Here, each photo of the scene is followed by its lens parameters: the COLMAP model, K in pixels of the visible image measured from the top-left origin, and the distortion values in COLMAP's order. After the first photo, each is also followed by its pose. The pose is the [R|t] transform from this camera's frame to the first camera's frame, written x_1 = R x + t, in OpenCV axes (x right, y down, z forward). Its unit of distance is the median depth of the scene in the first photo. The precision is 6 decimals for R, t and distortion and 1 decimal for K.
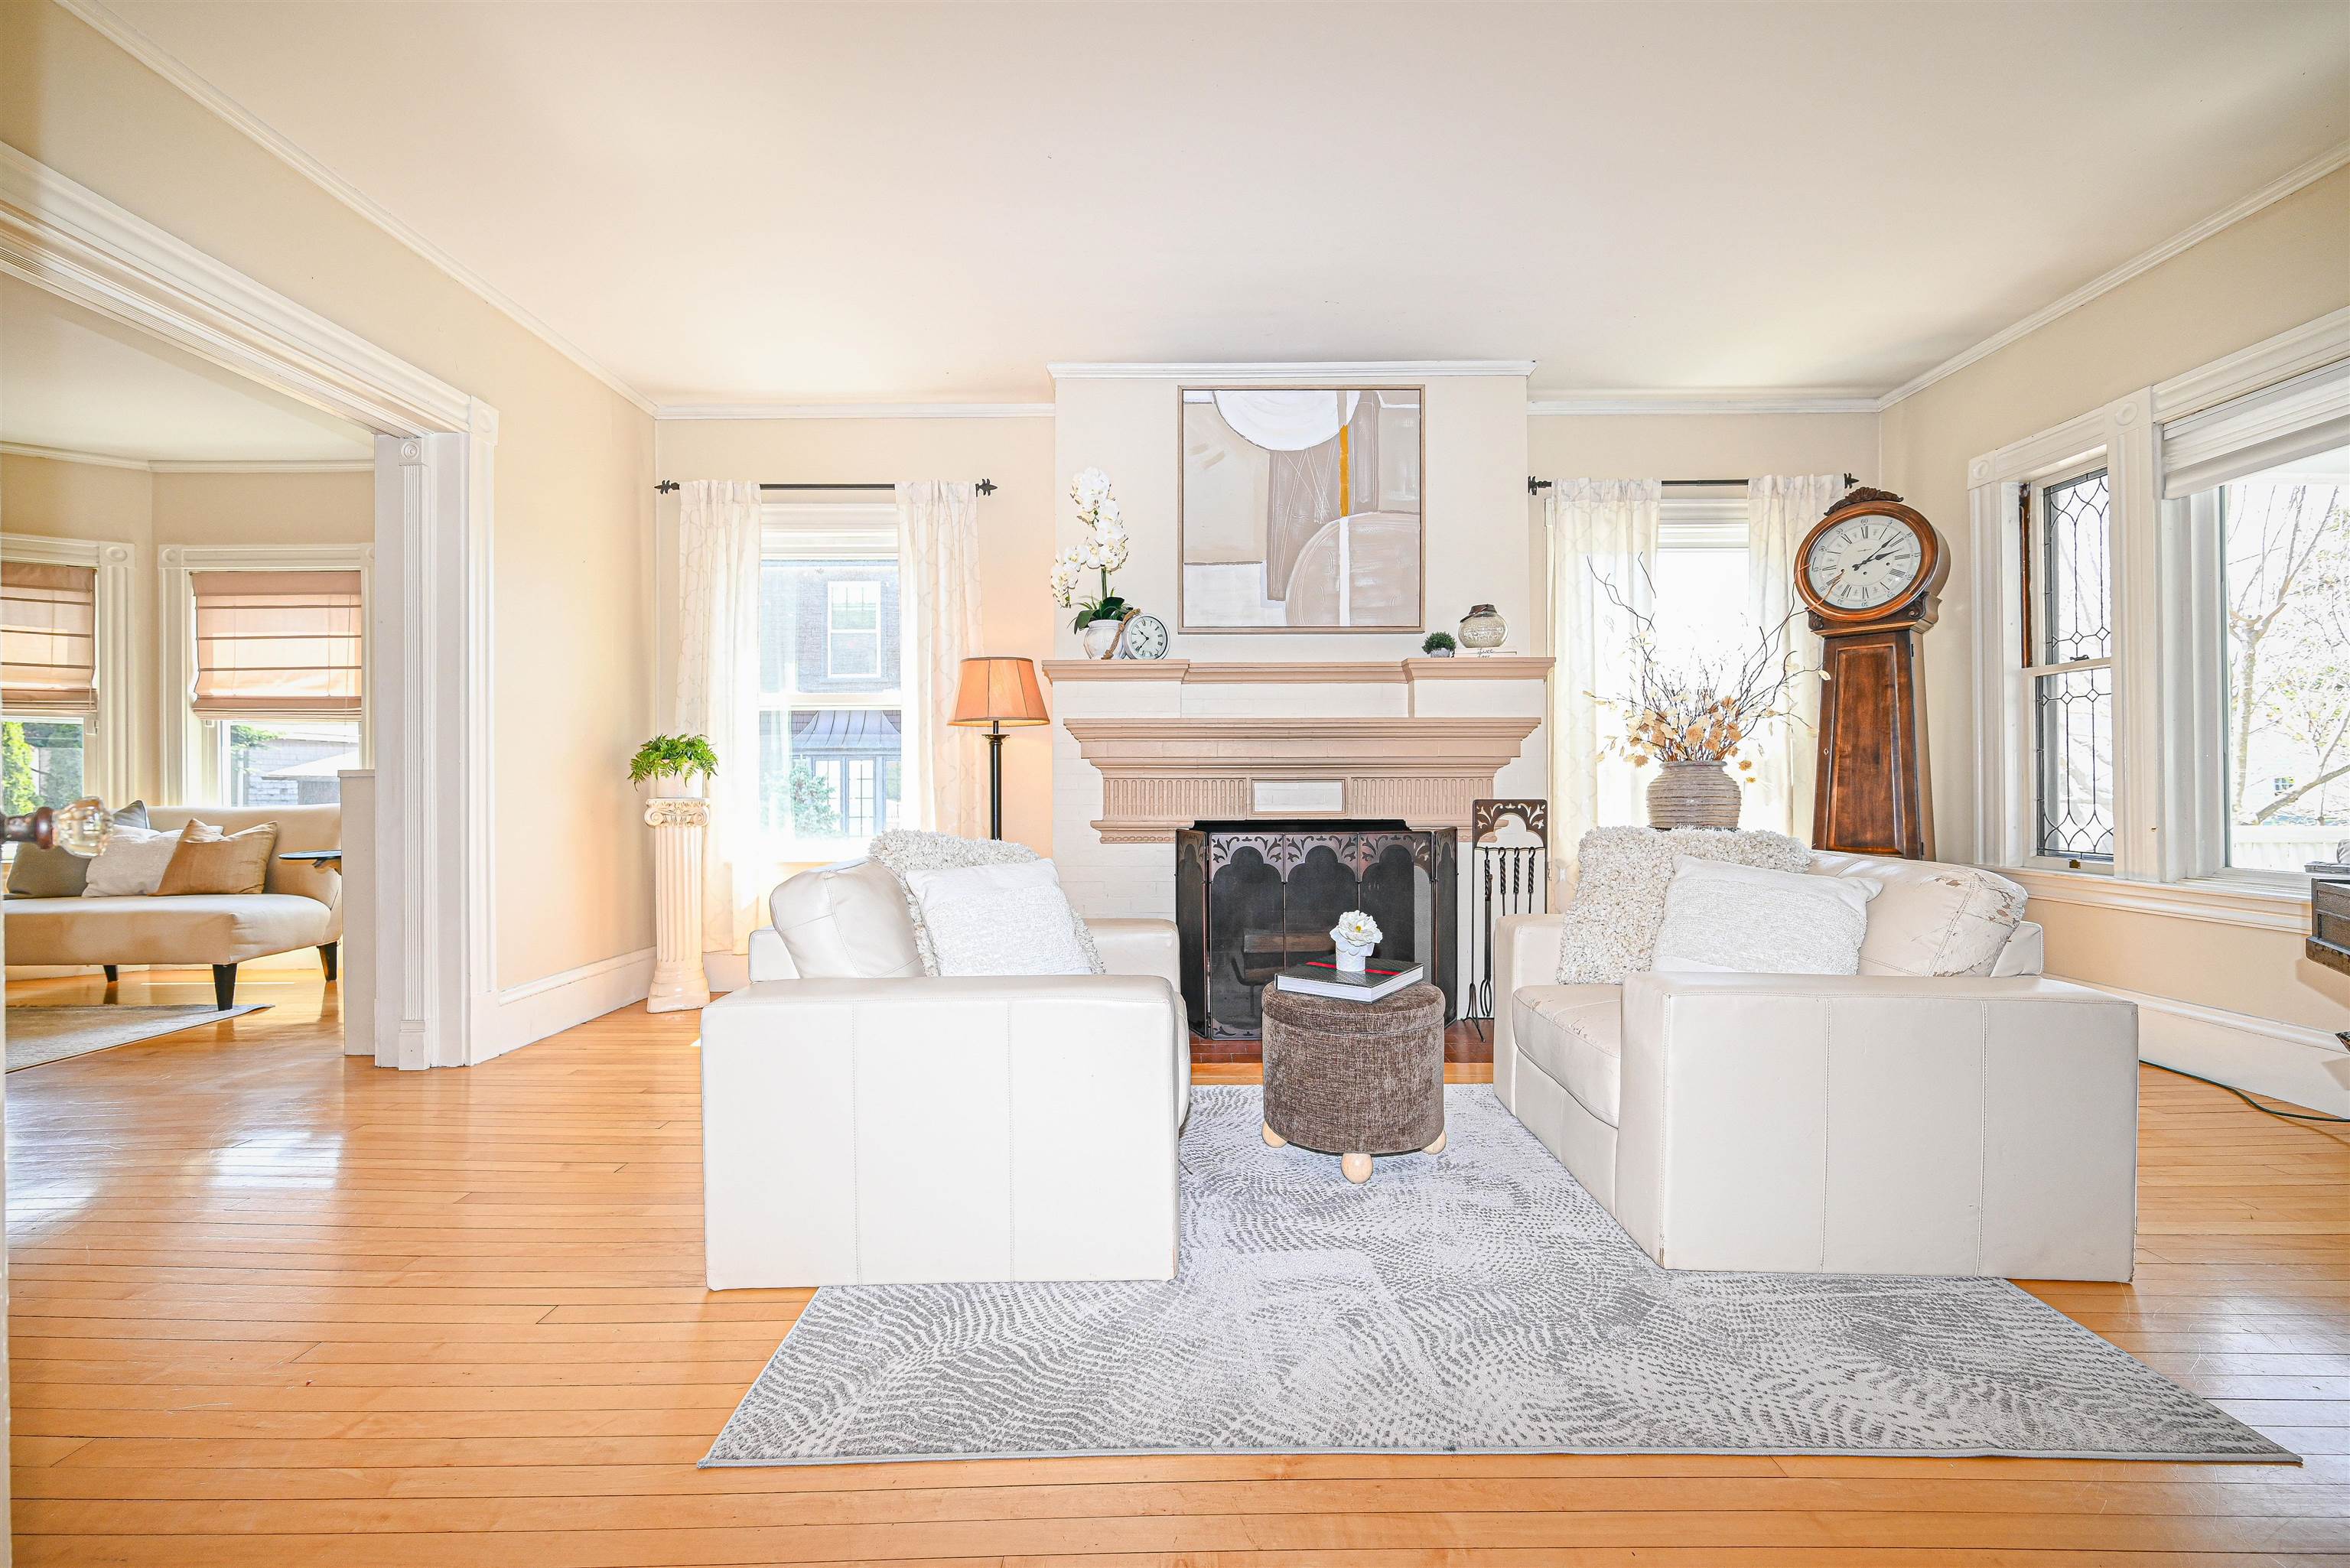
lens RADIAL K [[927.4, 0, 1183.1], [0, 927.4, 786.5], [0, 0, 1]] dist [0.000873, 0.000678]
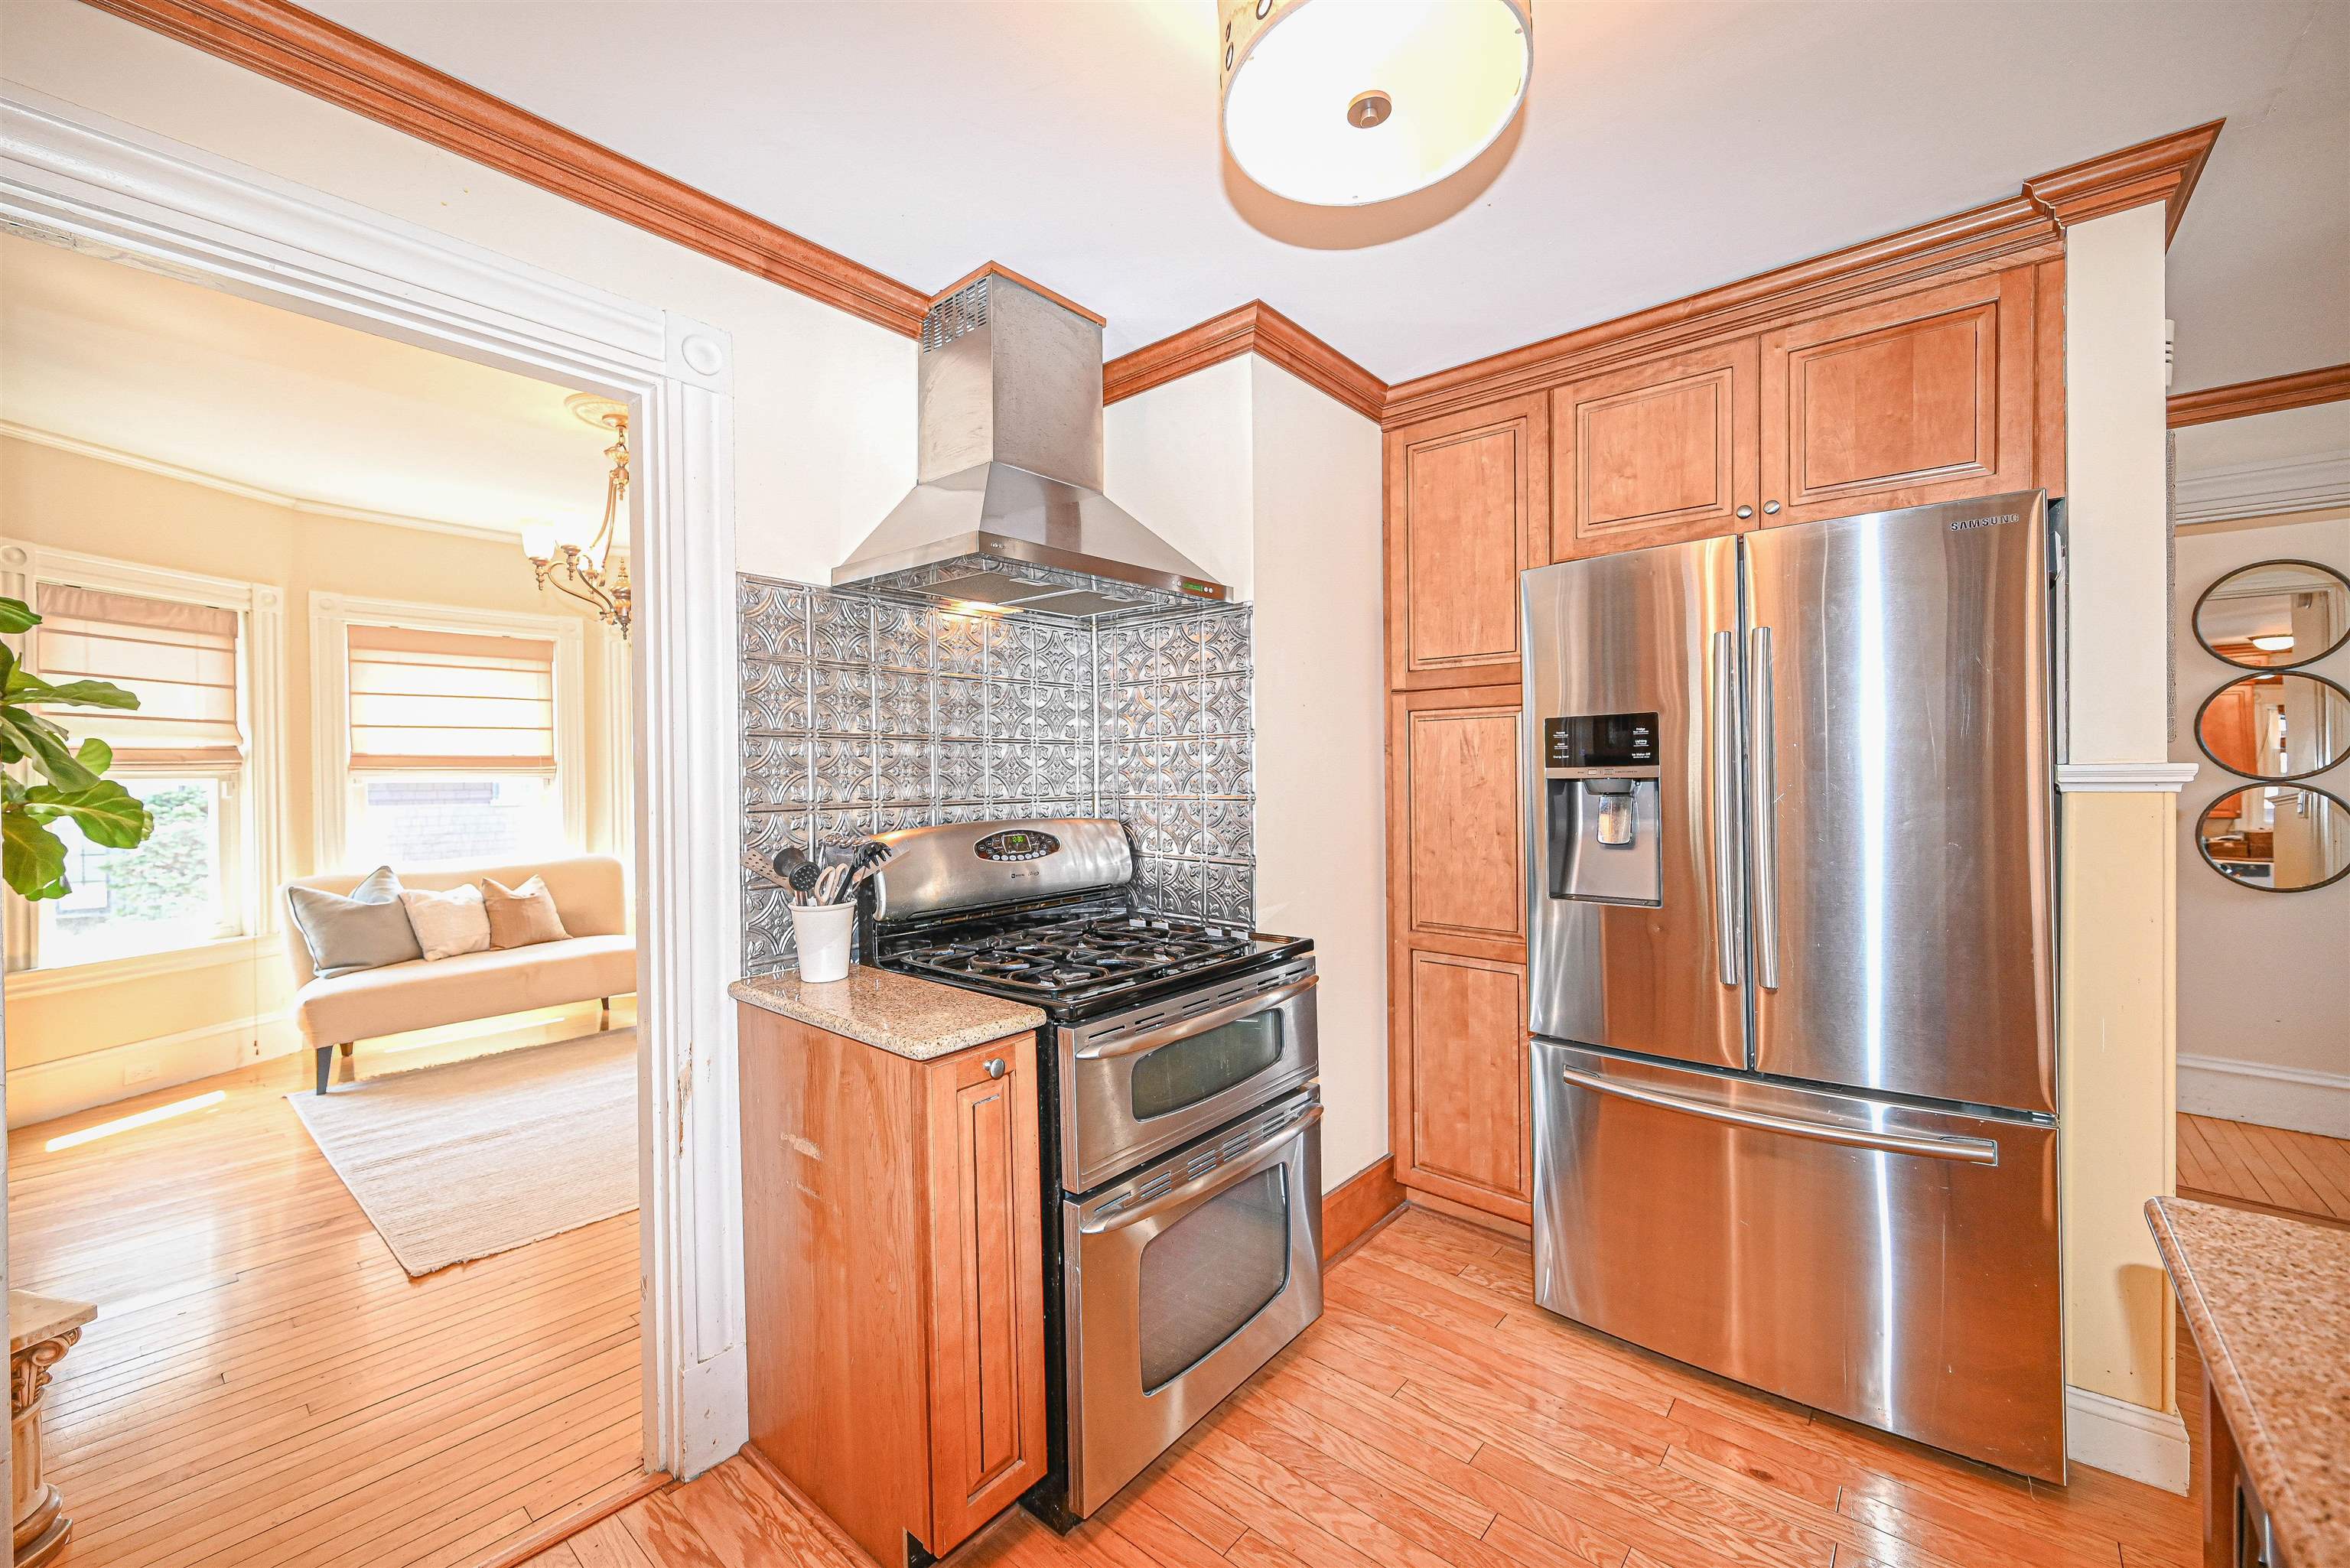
lens RADIAL K [[927.4, 0, 1167.9], [0, 927.4, 778.6], [0, 0, 1]] dist [0.000873, 0.000678]
pose [[0.638547, -0.009520, 0.769524, -1.281585], [0.015171, 0.999885, -0.000220, -0.060911], [-0.769433, 0.011815, 0.638618, -0.247132]]
